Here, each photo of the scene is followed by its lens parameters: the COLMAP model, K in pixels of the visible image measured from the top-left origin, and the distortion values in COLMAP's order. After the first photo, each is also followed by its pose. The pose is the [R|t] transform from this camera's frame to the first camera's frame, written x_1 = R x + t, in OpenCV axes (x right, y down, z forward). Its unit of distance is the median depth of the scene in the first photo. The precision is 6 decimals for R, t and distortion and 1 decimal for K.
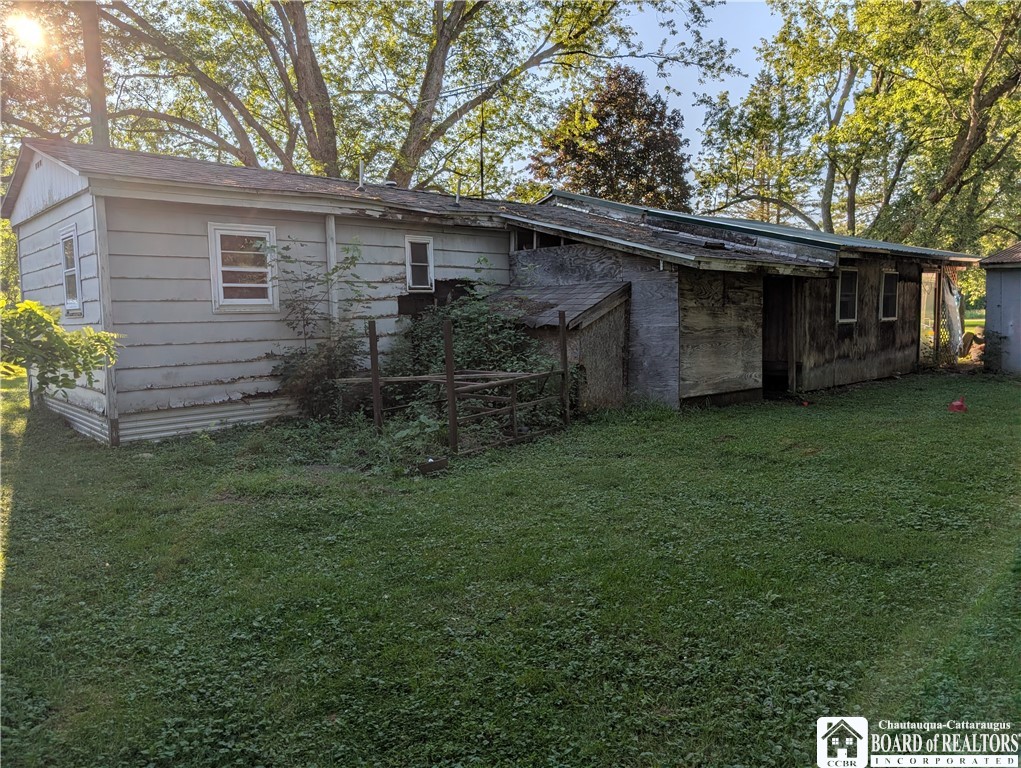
lens RADIAL K [[733.5, 0, 510.6], [0, 733.5, 383.9], [0, 0, 1]] dist [0.007604, 0.000802]
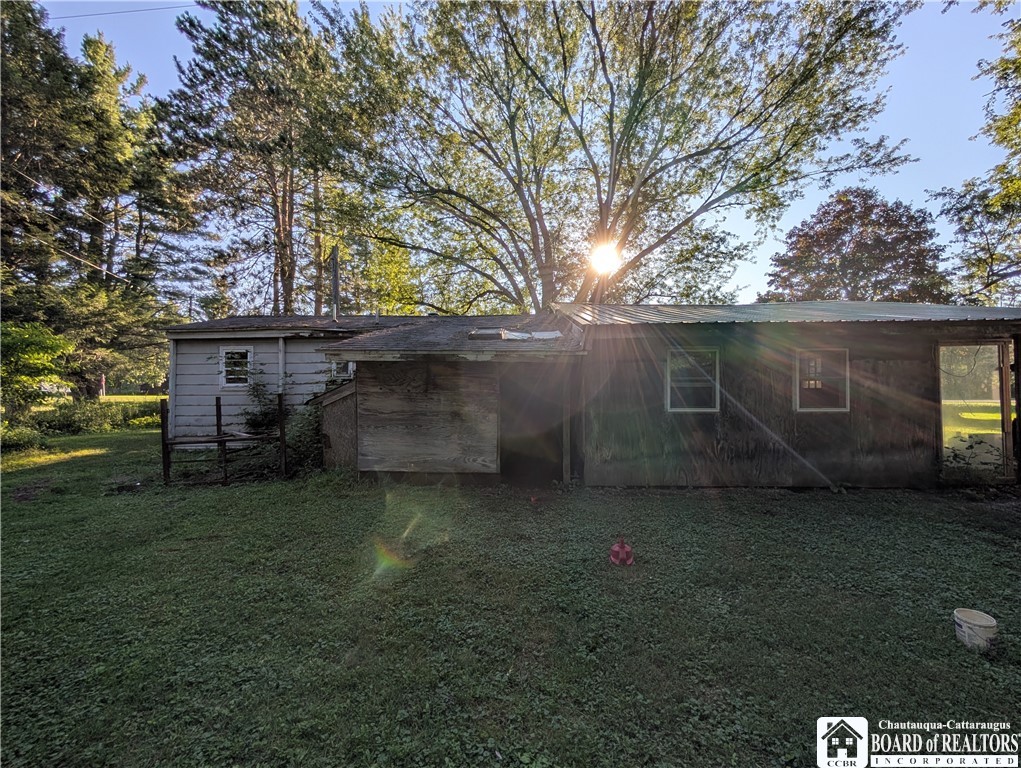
lens RADIAL K [[388.9, 0, 510.4], [0, 388.9, 384.6], [0, 0, 1]] dist [-0.002732, -0.000276]
pose [[0.714529, 0.008925, -0.699549, 0.774537], [-0.074026, 0.995270, -0.062914, -0.088578], [0.695678, 0.096739, 0.711810, 0.669727]]
